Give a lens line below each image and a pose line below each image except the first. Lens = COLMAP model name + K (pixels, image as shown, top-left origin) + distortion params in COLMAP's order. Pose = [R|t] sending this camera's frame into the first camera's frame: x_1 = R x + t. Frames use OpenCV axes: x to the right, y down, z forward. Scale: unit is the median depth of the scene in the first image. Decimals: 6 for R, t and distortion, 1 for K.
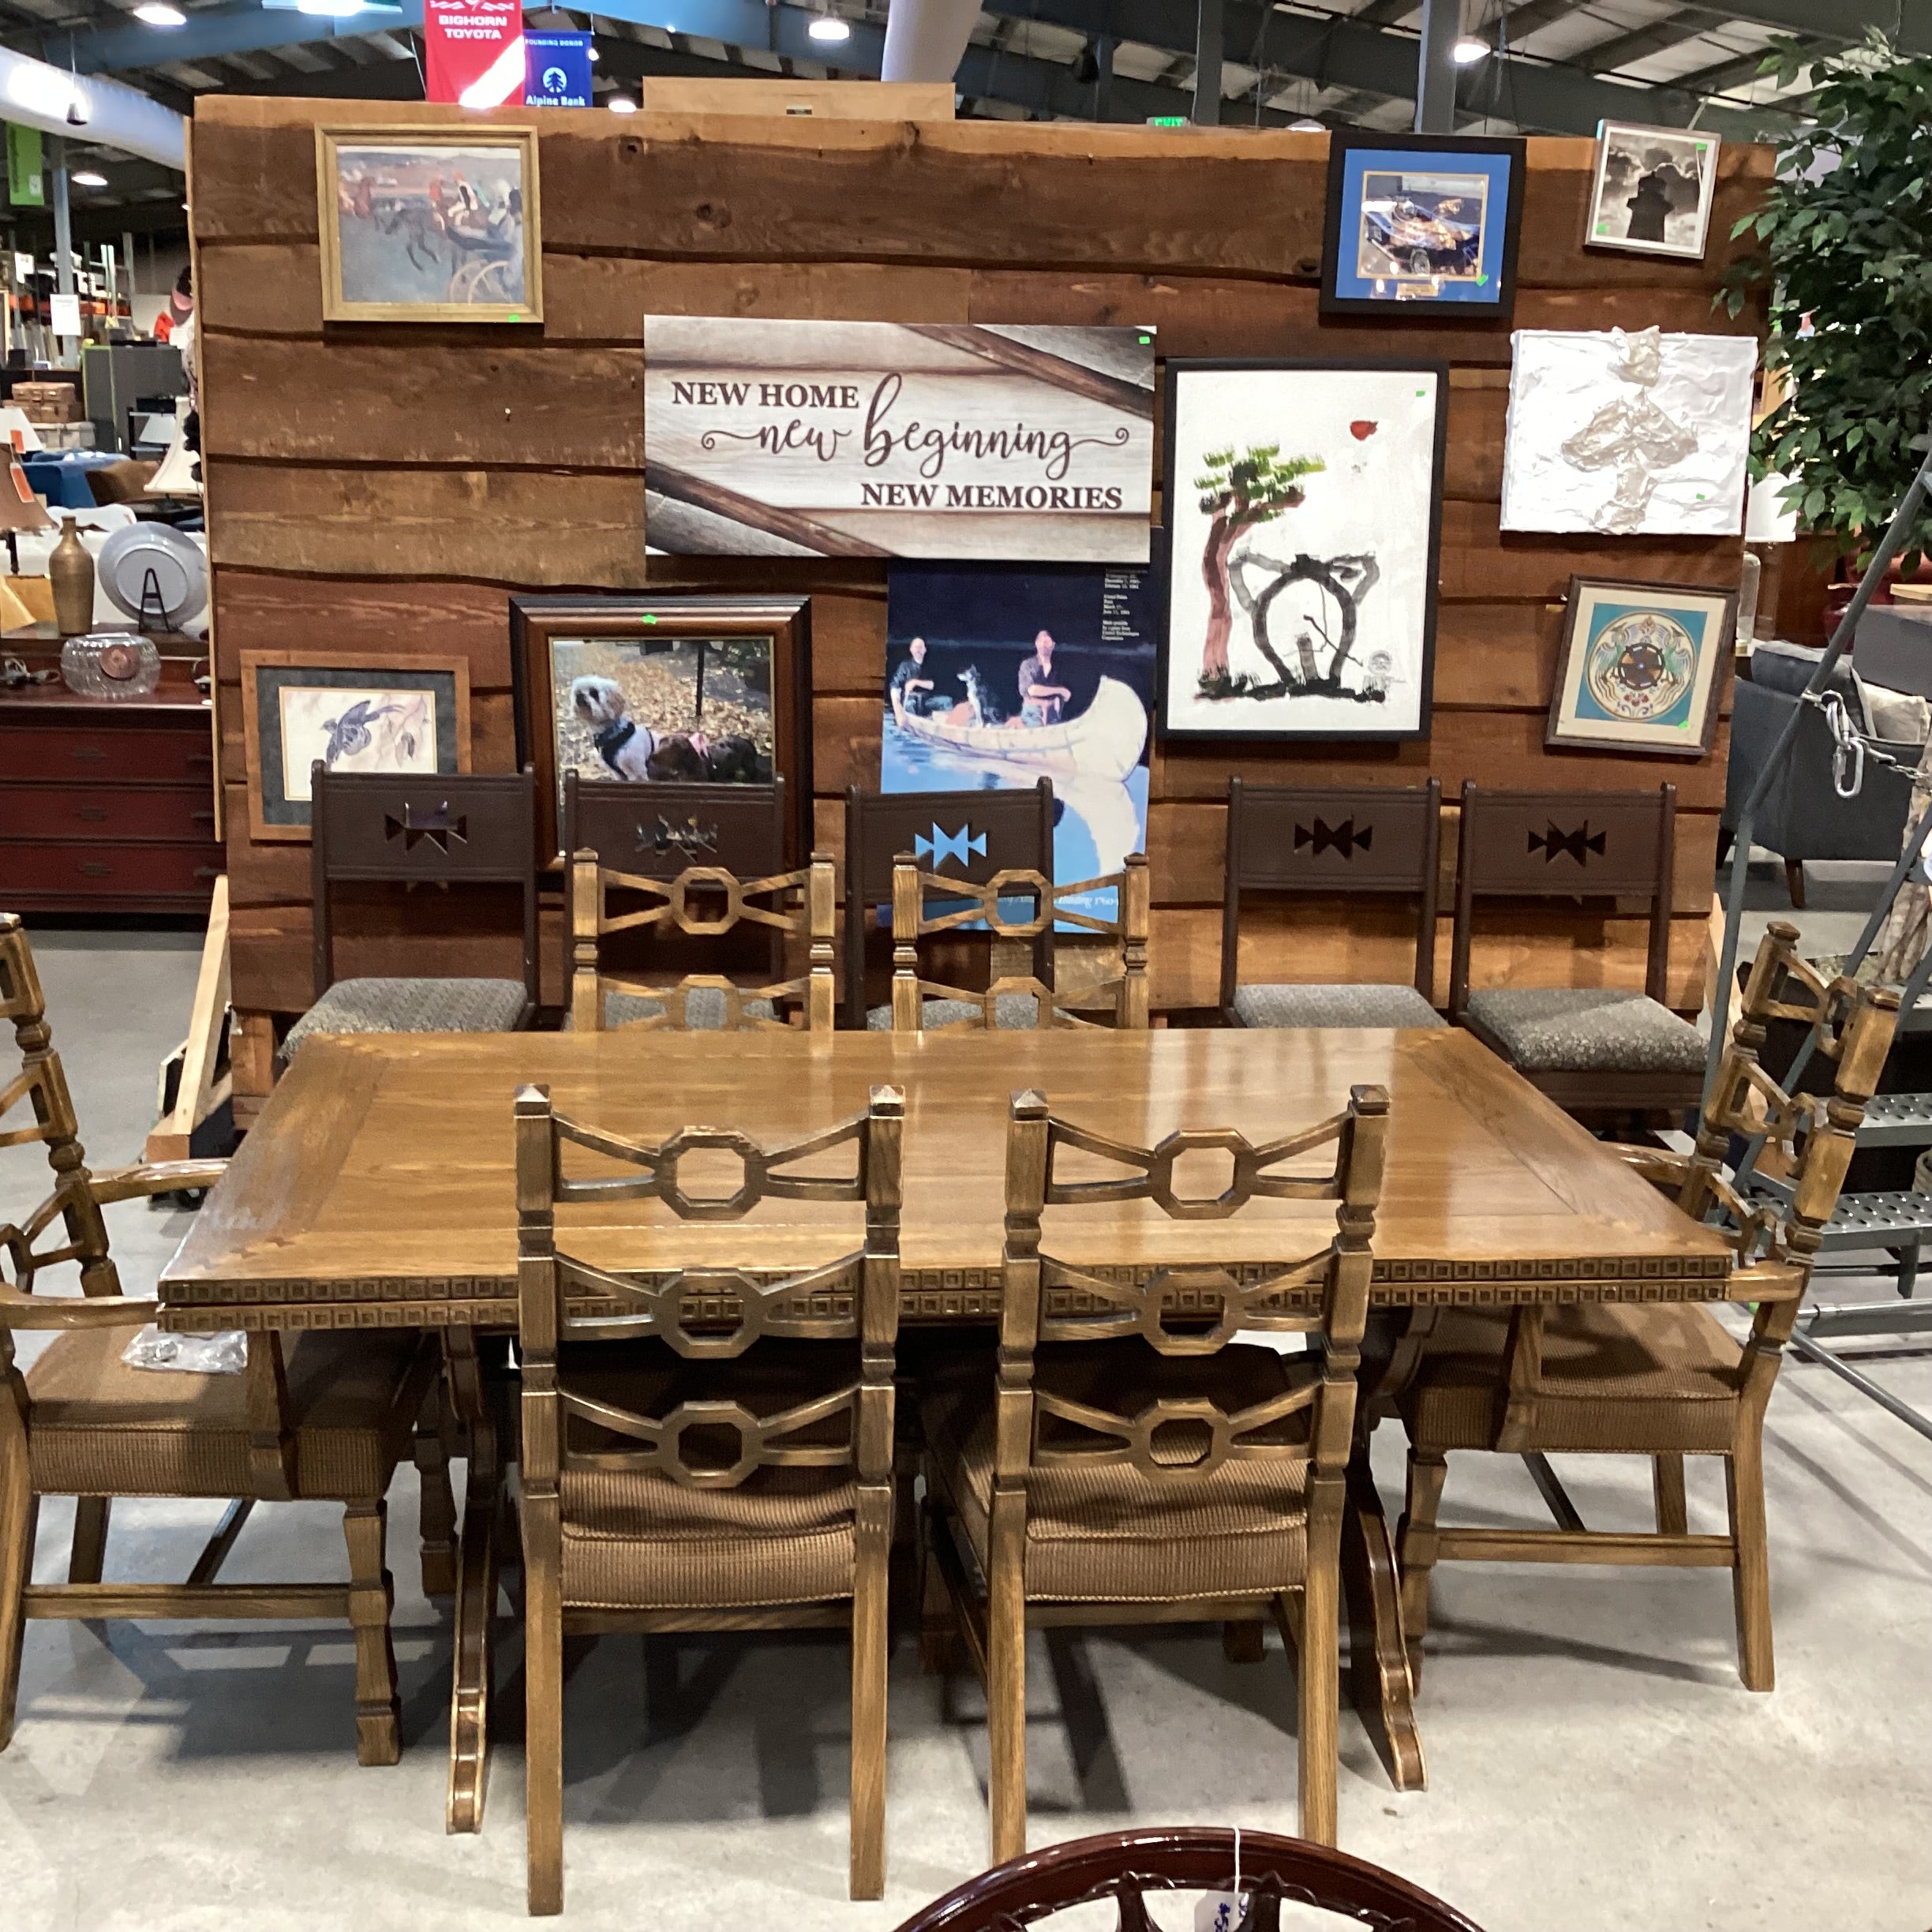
lens RADIAL K [[2330.3, 0, 966.0], [0, 2330.3, 966.0], [0, 0, 1]] dist [0.156304, -0.346831]
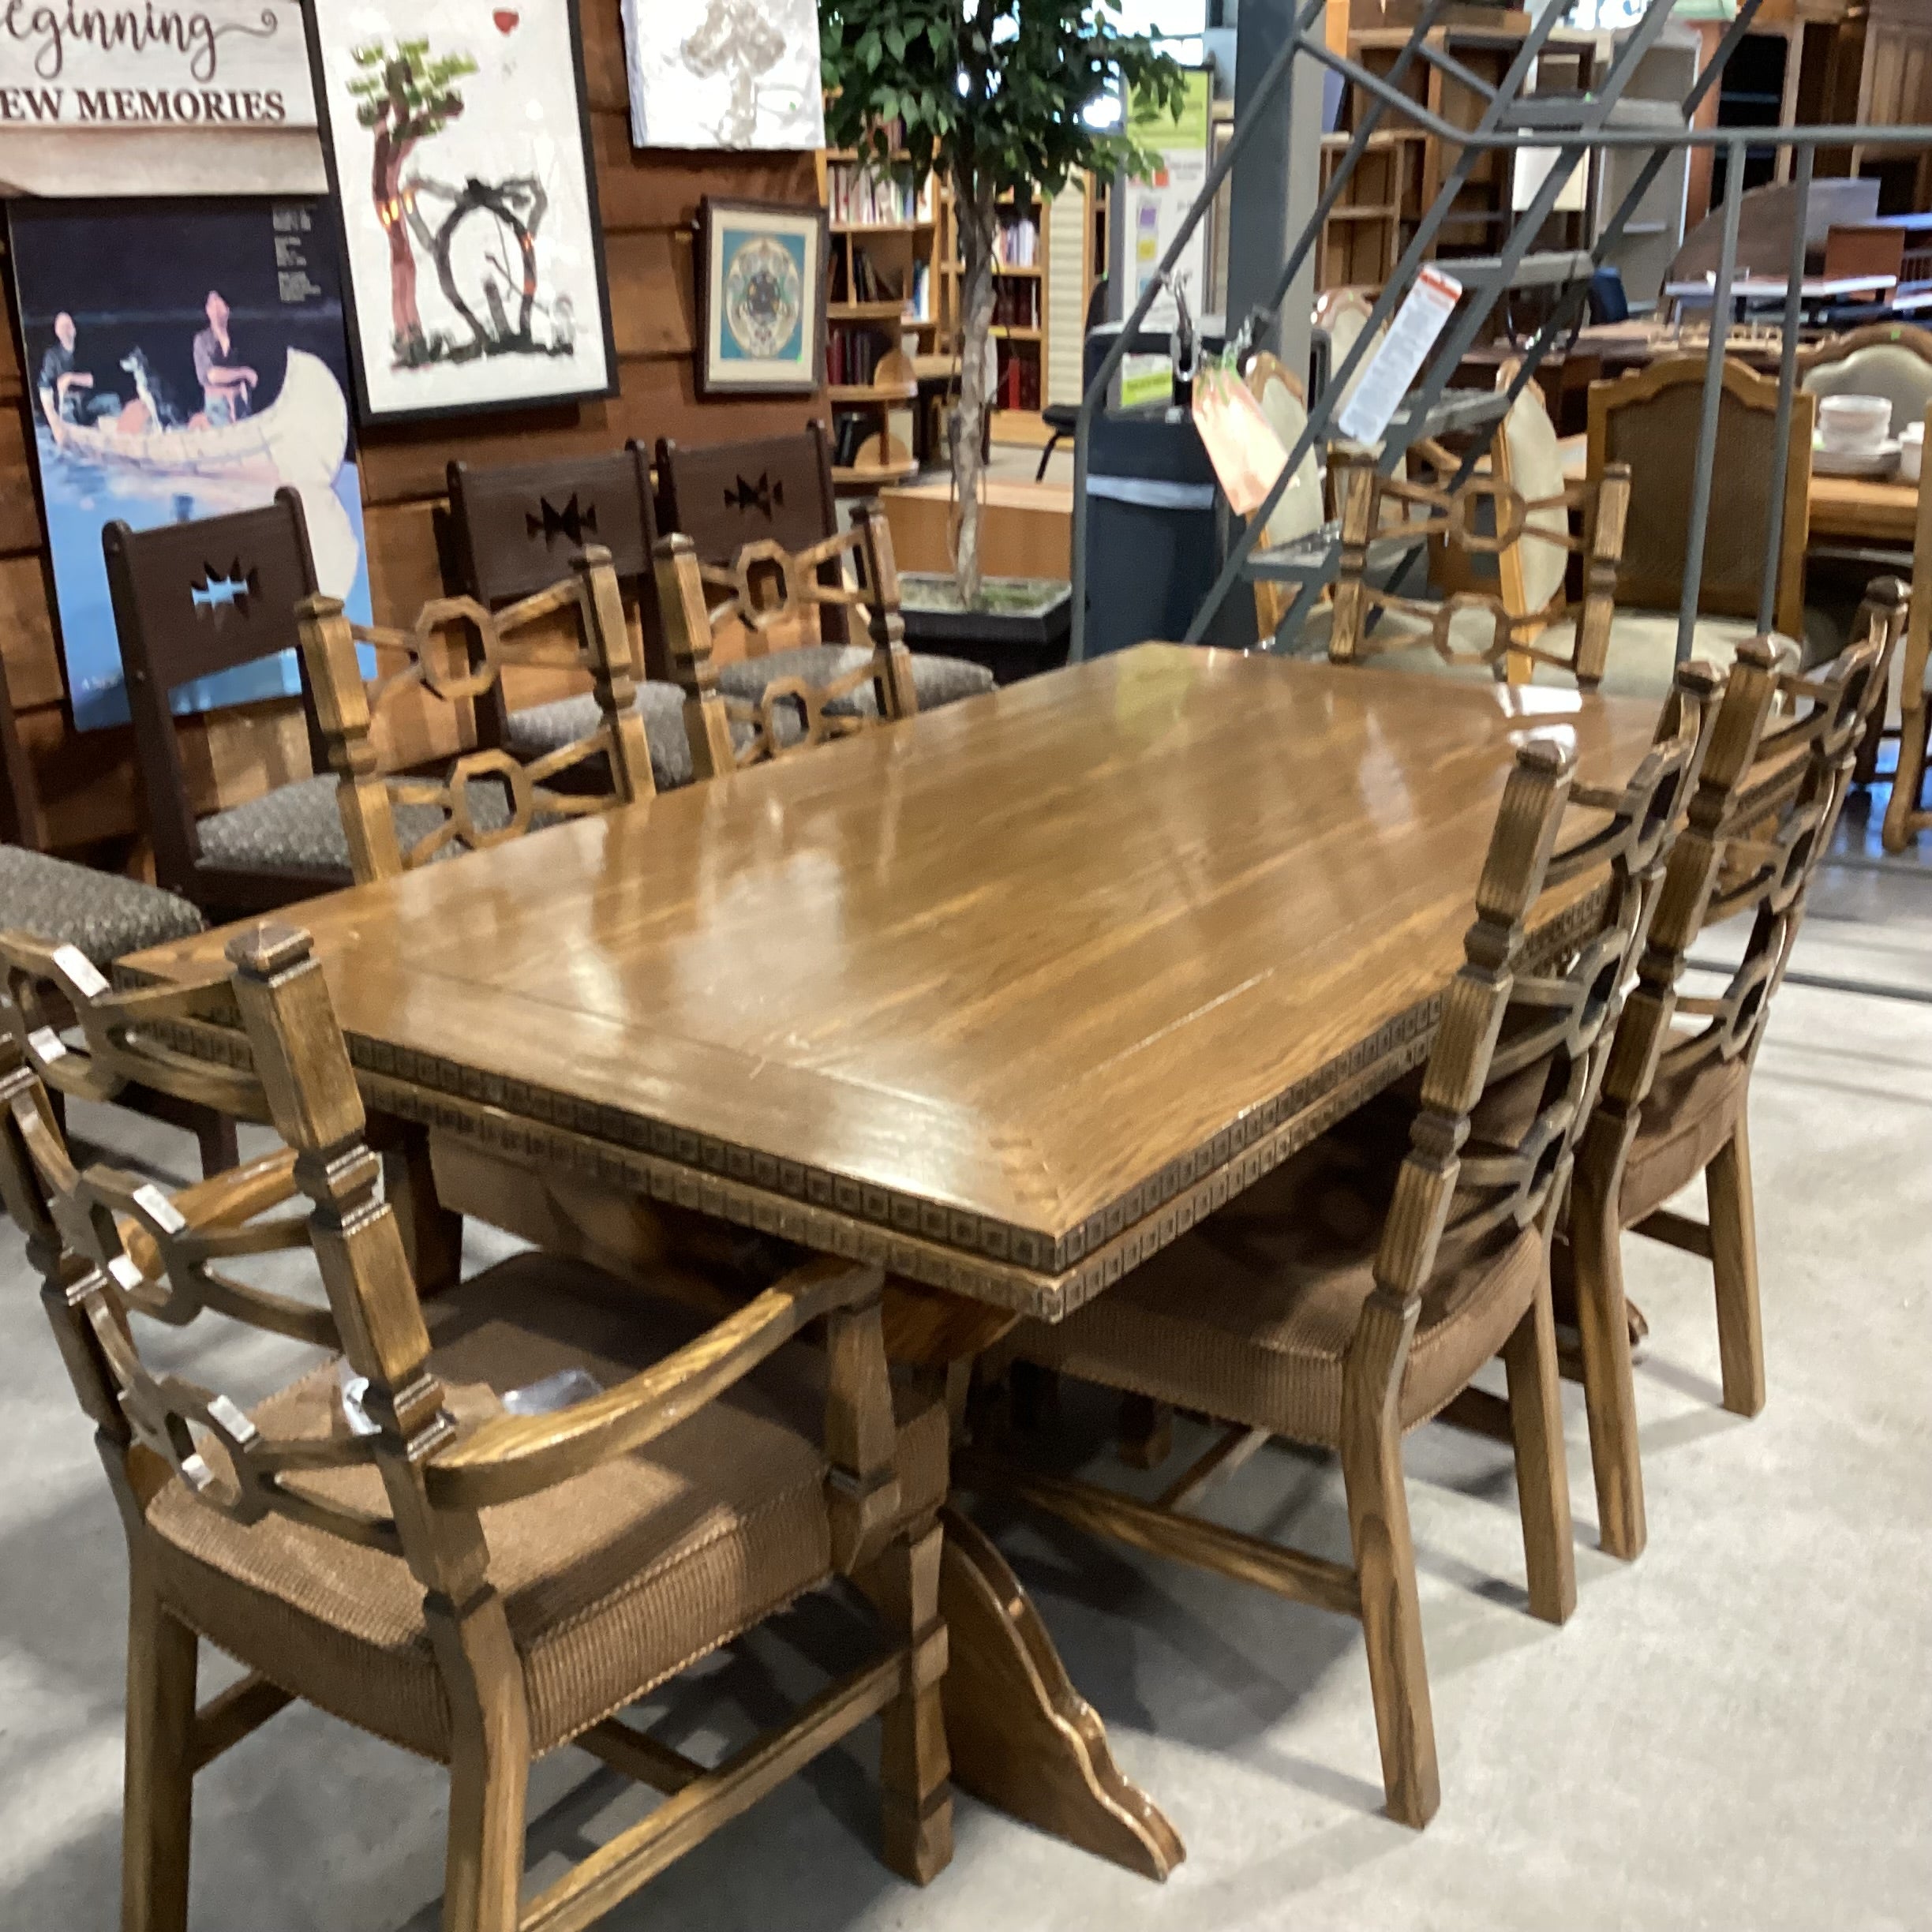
lens RADIAL K [[2364.2, 0, 966.0], [0, 2364.2, 966.0], [0, 0, 1]] dist [0.027694, -0.077798]
pose [[0.670691, -0.263691, 0.693282, -0.387440], [0.201567, 0.964295, 0.171772, -0.018723], [-0.713824, 0.024537, 0.699896, 0.312398]]
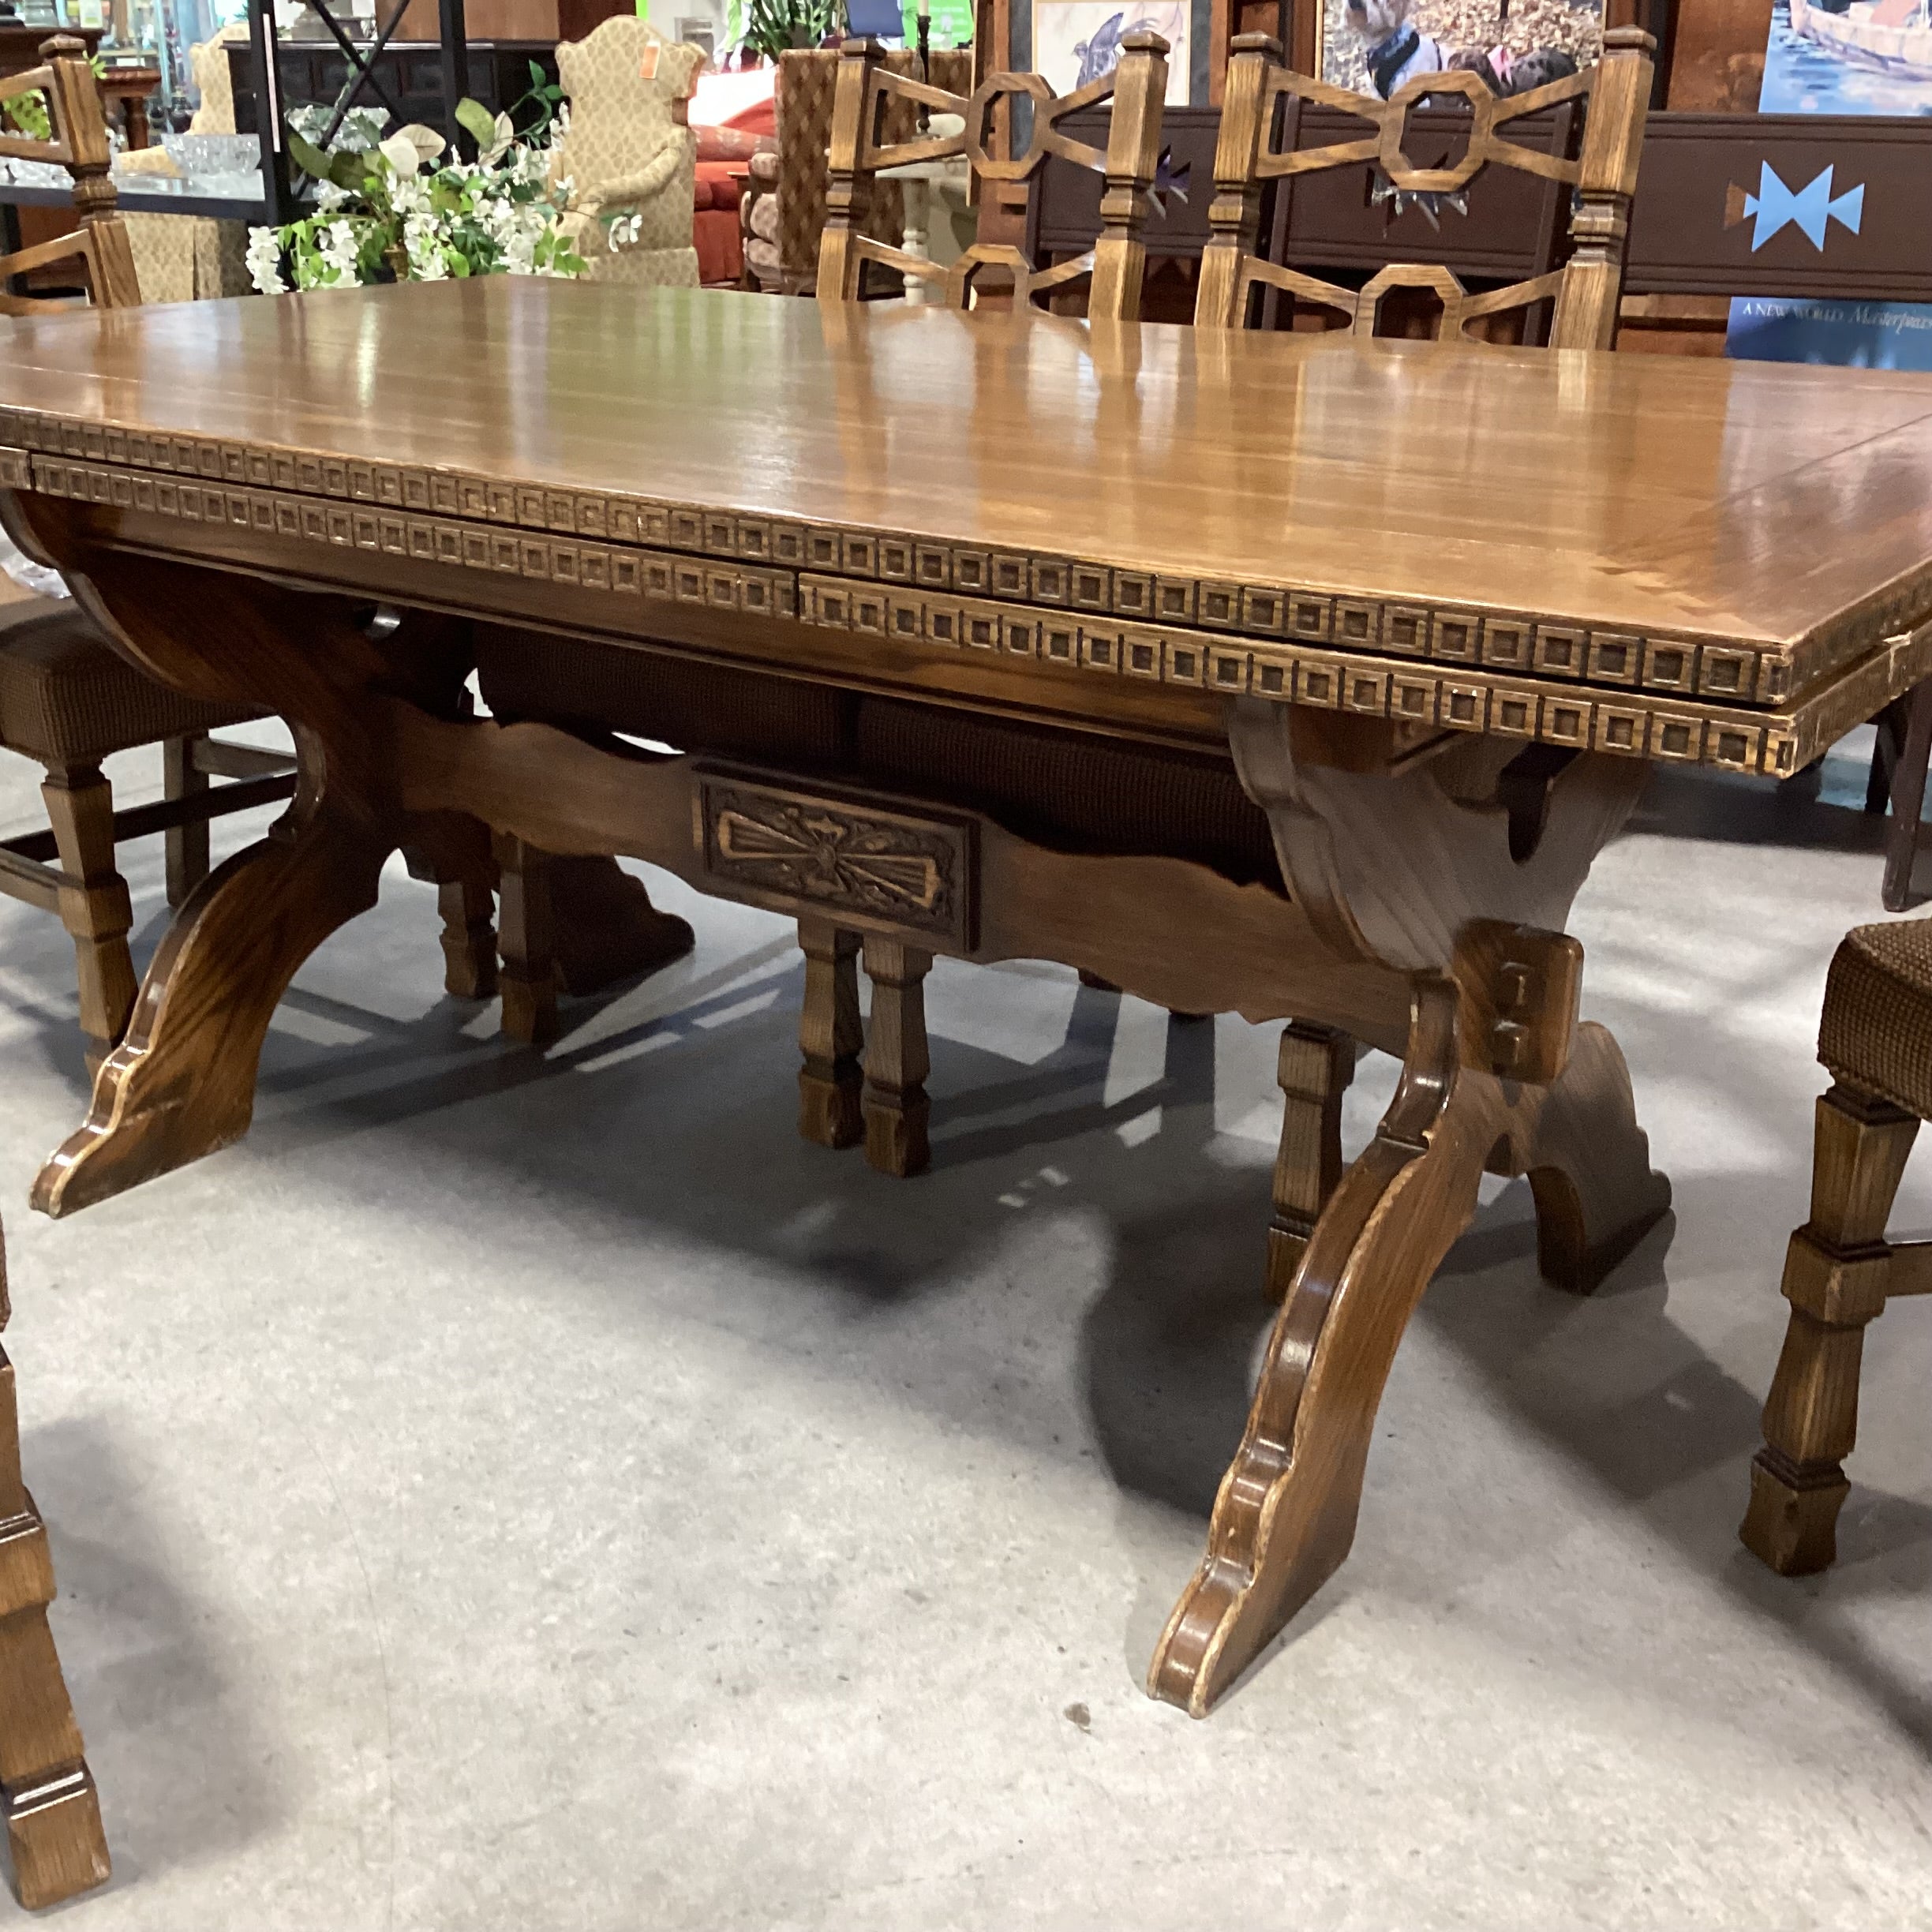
lens RADIAL K [[2332.4, 0, 964.9], [0, 2332.4, 956.4], [0, 0, 1]] dist [0.130169, -0.289260]
pose [[0.732406, 0.216400, -0.645564, 0.278096], [-0.146947, 0.976042, 0.160466, 0.073399], [0.664822, -0.022662, 0.746658, 0.372193]]
